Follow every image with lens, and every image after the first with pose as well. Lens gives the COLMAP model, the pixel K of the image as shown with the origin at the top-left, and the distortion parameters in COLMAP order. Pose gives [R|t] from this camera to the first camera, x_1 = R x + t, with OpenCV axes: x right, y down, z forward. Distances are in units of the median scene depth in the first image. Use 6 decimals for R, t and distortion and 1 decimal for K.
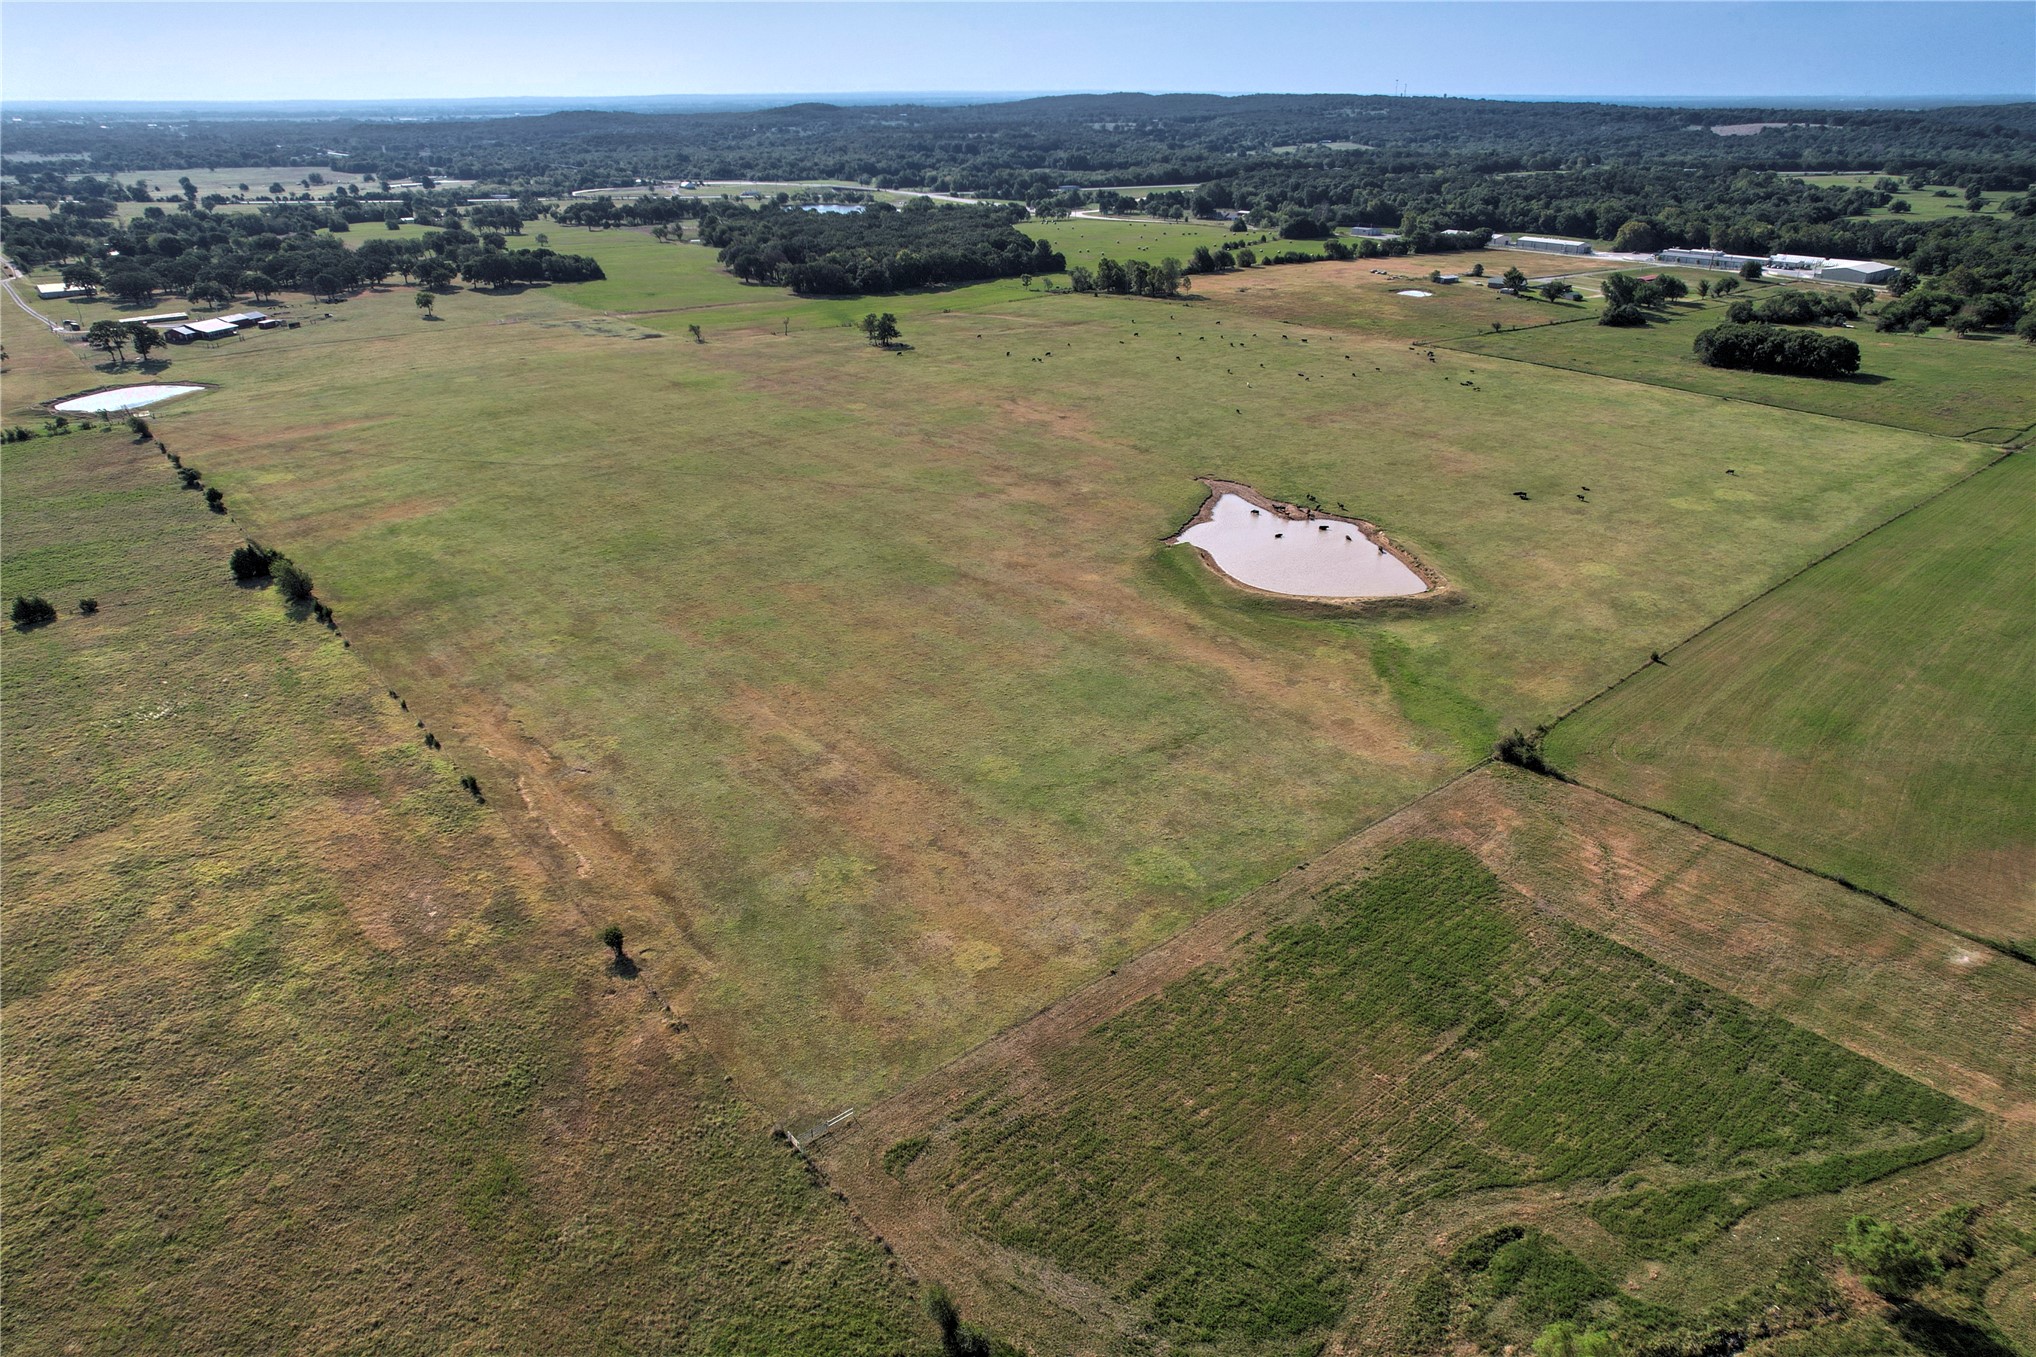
lens RADIAL K [[1297.4, 0, 1018.0], [0, 1297.4, 678.5], [0, 0, 1]] dist [-0.070531, 0.058037]
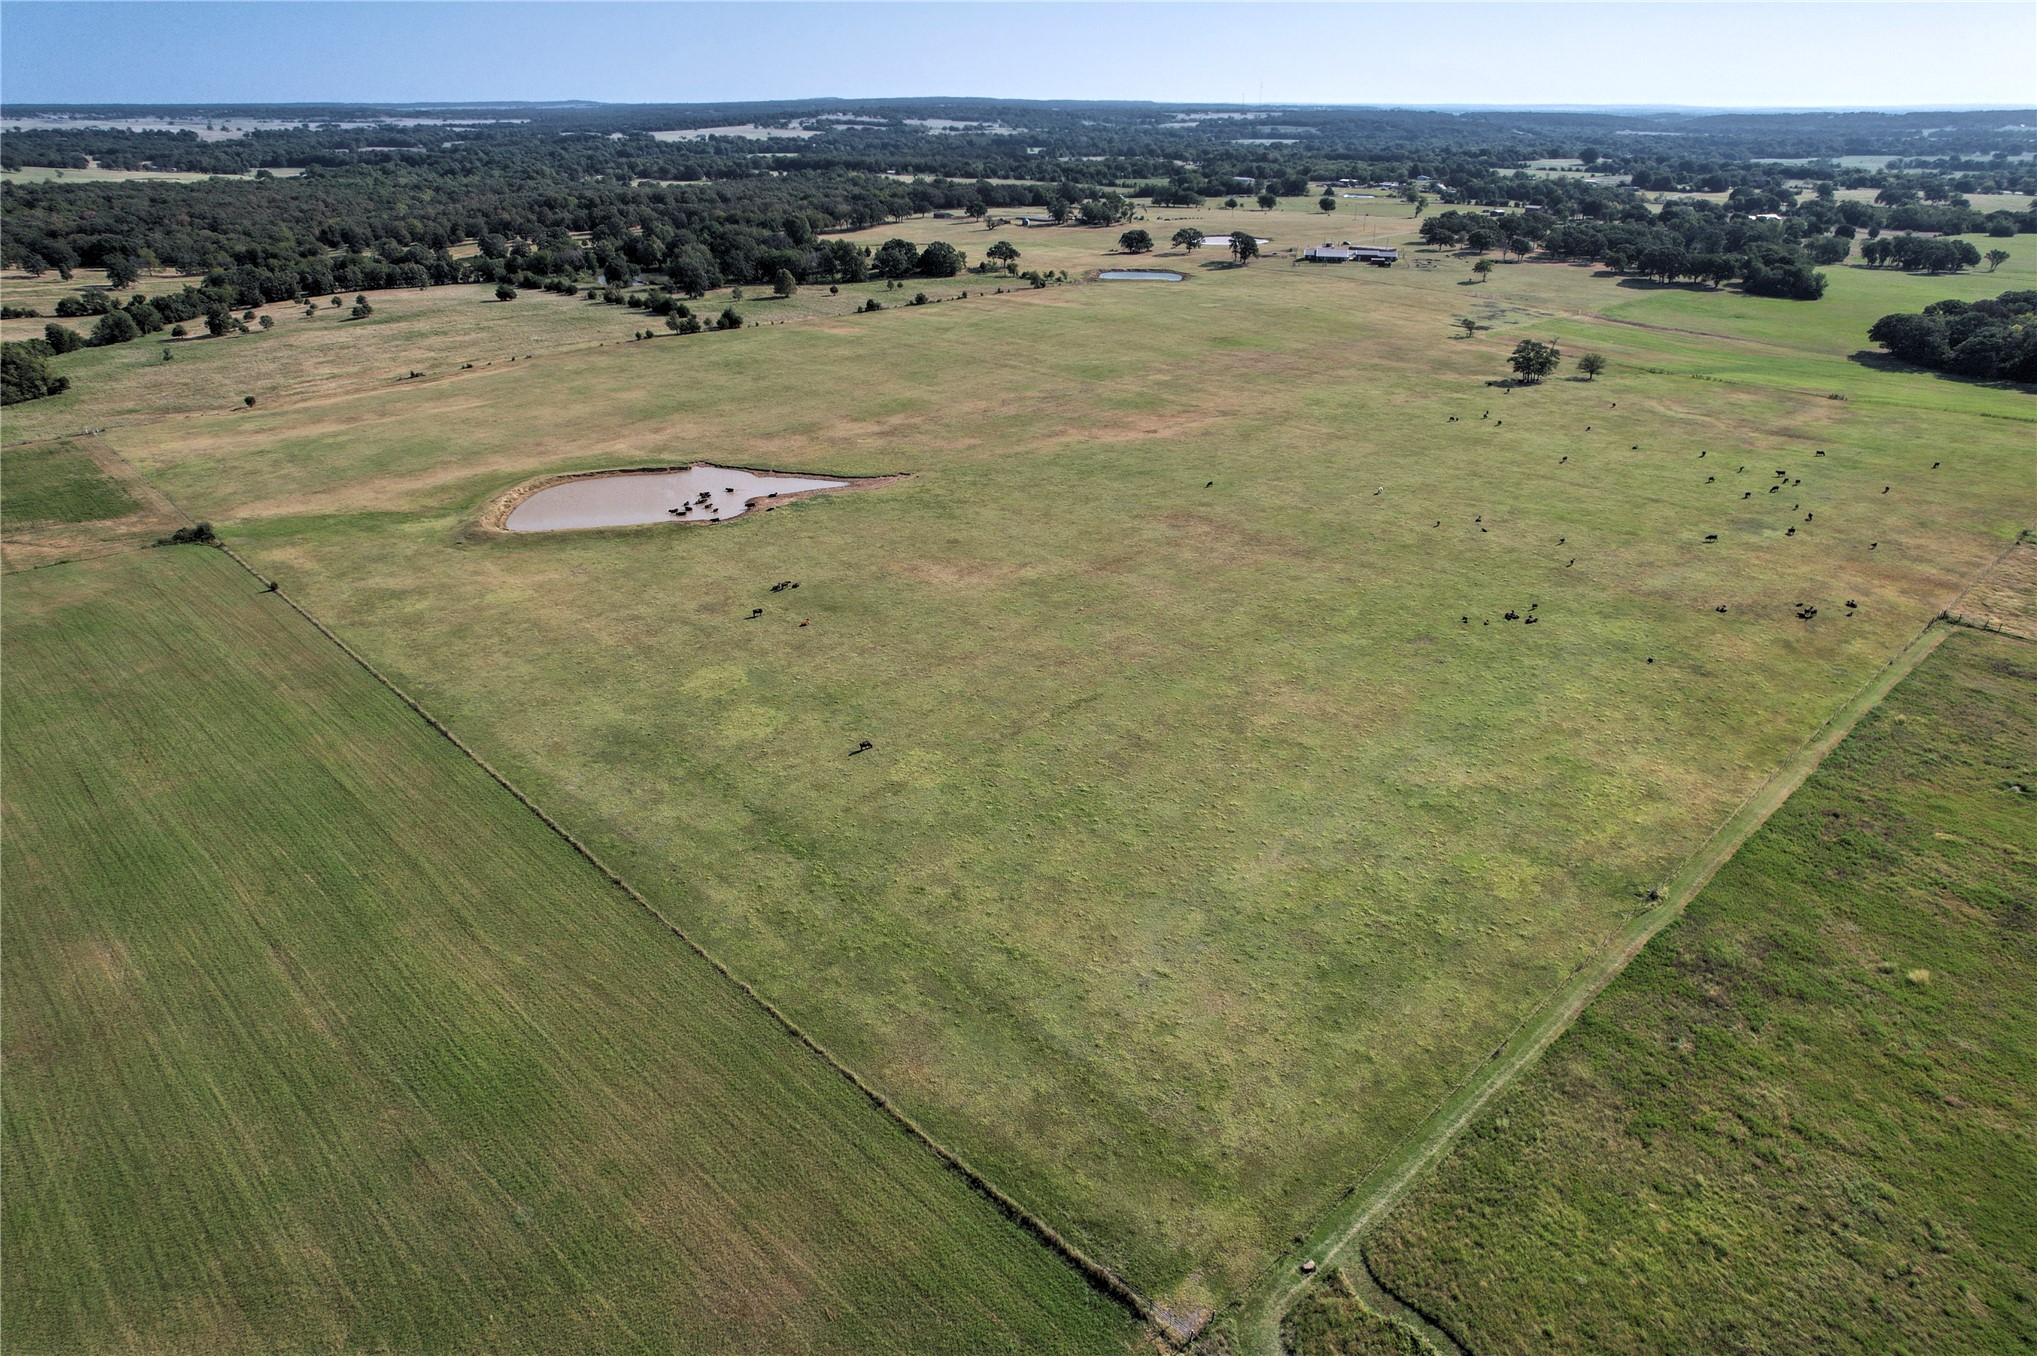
lens RADIAL K [[1298.1, 0, 1018.5], [0, 1298.1, 678.0], [0, 0, 1]] dist [-0.070531, 0.058037]
pose [[0.057045, 0.418128, -0.906595, 1.160759], [-0.418987, 0.834264, 0.358405, -0.445828], [0.906199, 0.359407, 0.222780, 1.046001]]
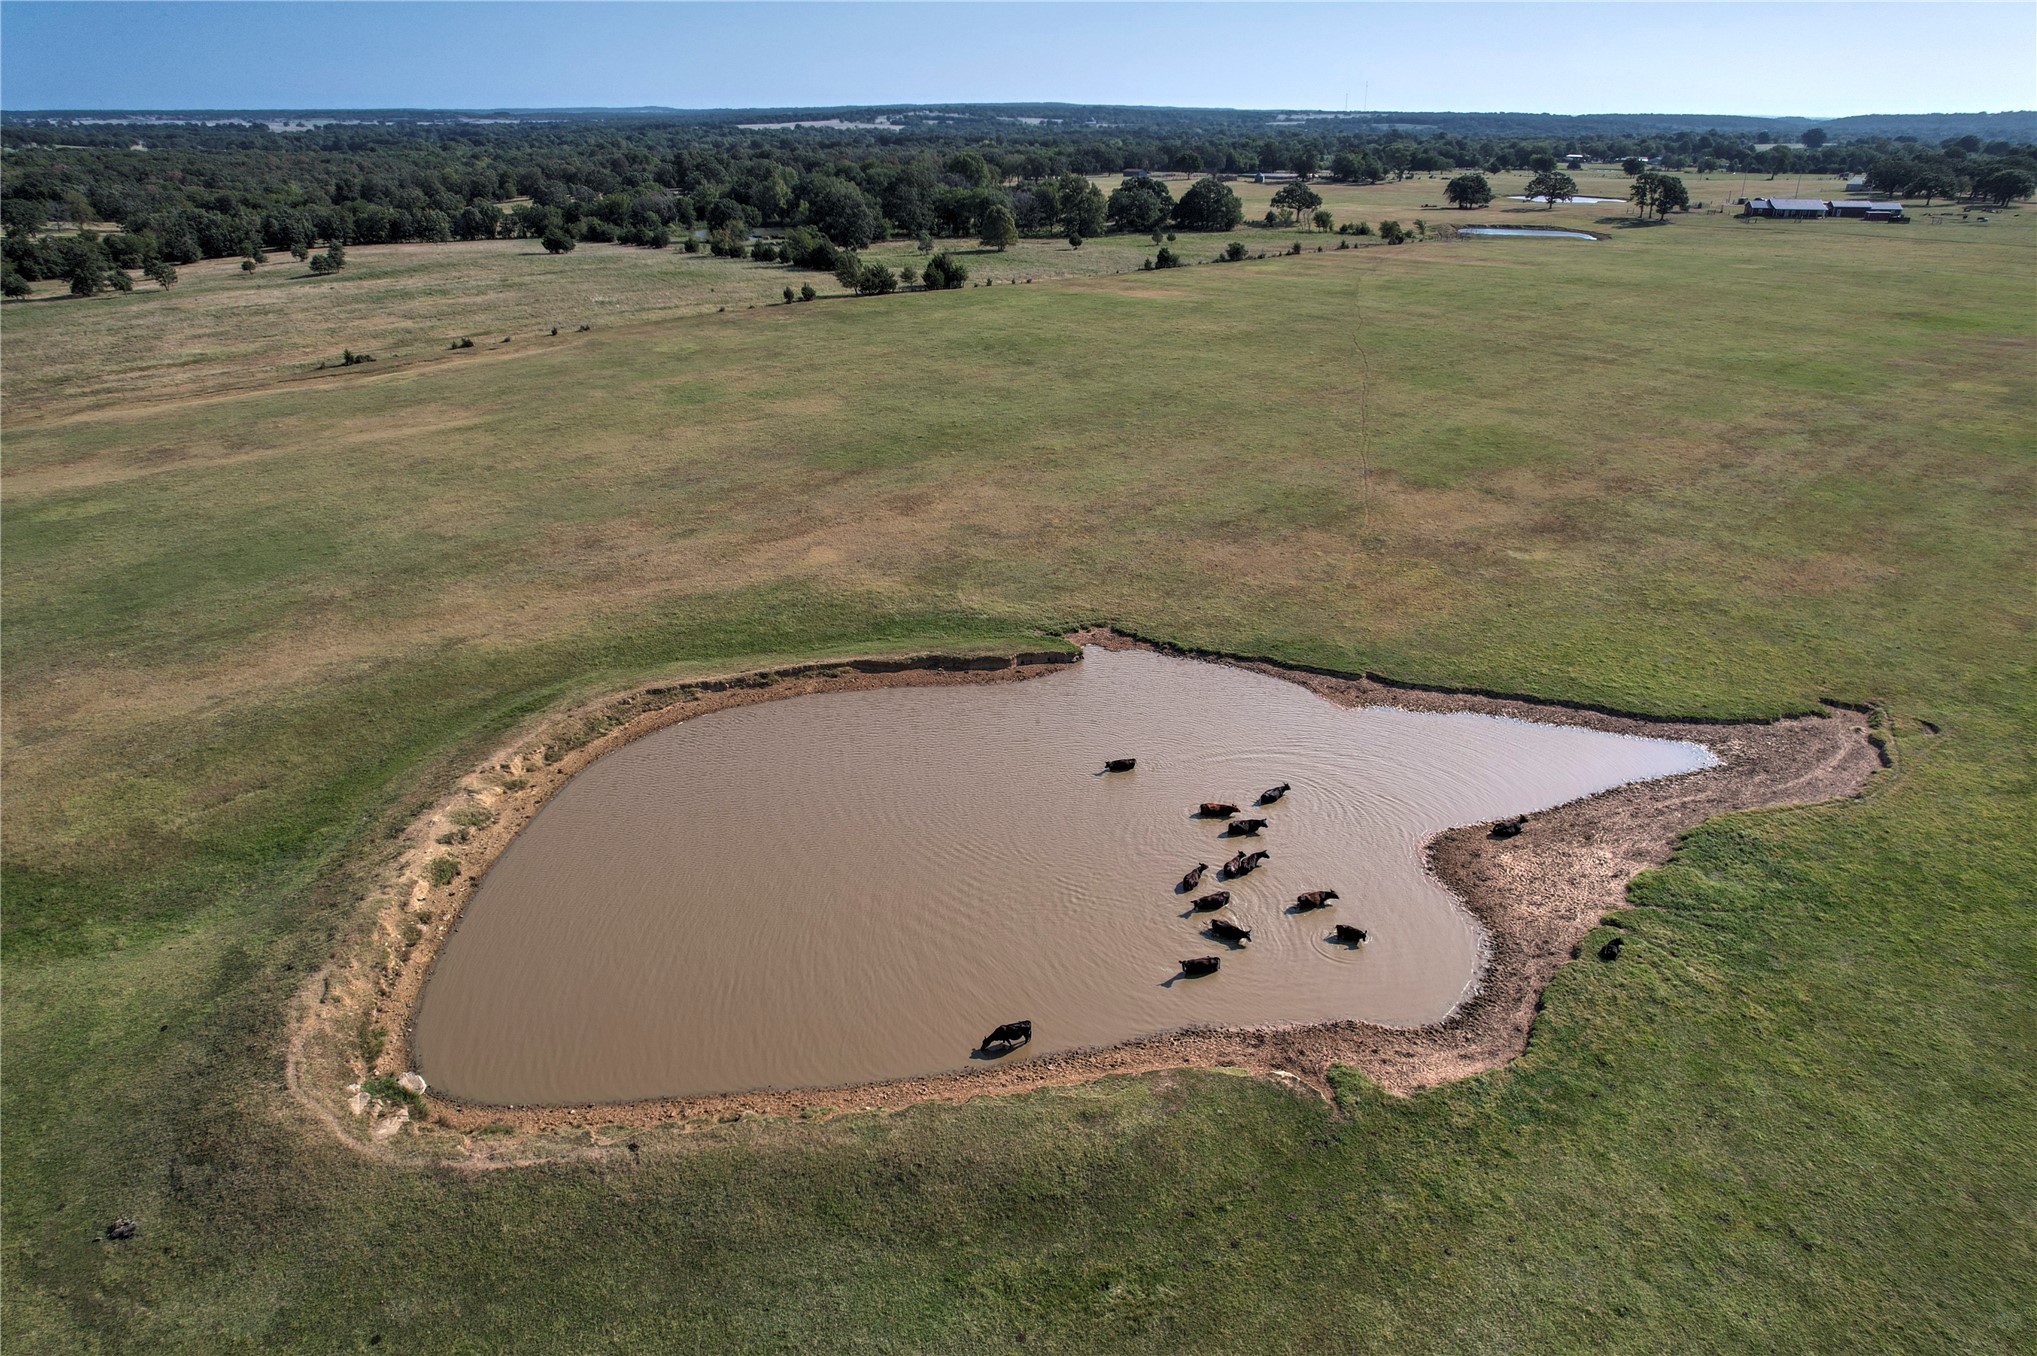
lens RADIAL K [[1298.1, 0, 1018.5], [0, 1298.1, 678.0], [0, 0, 1]] dist [-0.070531, 0.058037]
pose [[0.006848, 0.411757, -0.911268, 0.417395], [-0.419983, 0.828205, 0.371068, -0.208222], [0.907506, 0.380176, 0.178602, 0.907476]]
